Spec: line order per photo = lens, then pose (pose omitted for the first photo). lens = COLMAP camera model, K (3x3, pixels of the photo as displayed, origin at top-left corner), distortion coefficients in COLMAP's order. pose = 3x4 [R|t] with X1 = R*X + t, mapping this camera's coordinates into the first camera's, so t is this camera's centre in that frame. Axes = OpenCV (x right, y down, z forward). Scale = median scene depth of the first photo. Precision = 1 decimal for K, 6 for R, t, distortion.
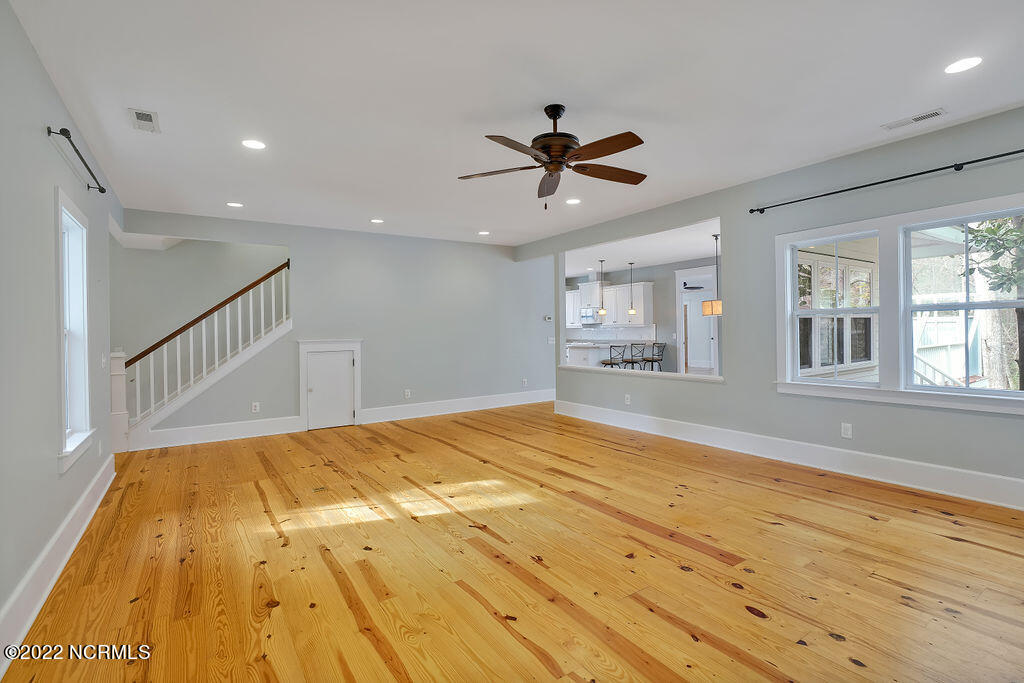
lens RADIAL K [[479.5, 0, 512.0], [0, 479.5, 338.2], [0, 0, 1]] dist [-0.001822, 0.000025]
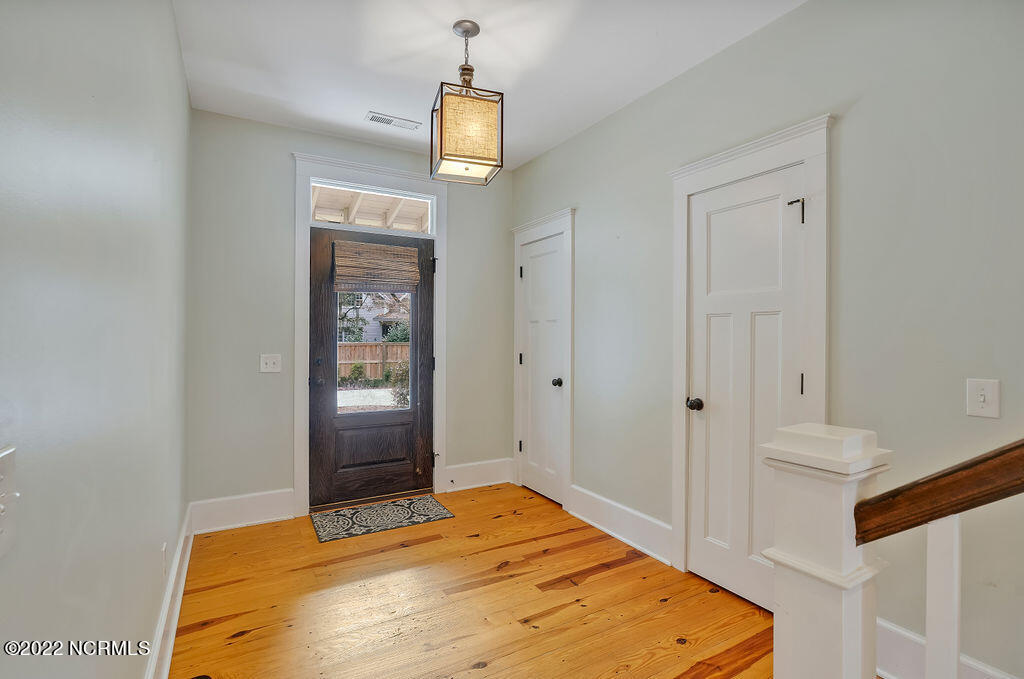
lens RADIAL K [[479.5, 0, 510.9], [0, 479.5, 339.1], [0, 0, 1]] dist [-0.001822, 0.000025]
pose [[-0.057019, 0.012261, -0.998298, -0.642309], [-0.005144, 0.999908, 0.012575, -0.005261], [0.998360, 0.005852, -0.056951, 0.891045]]
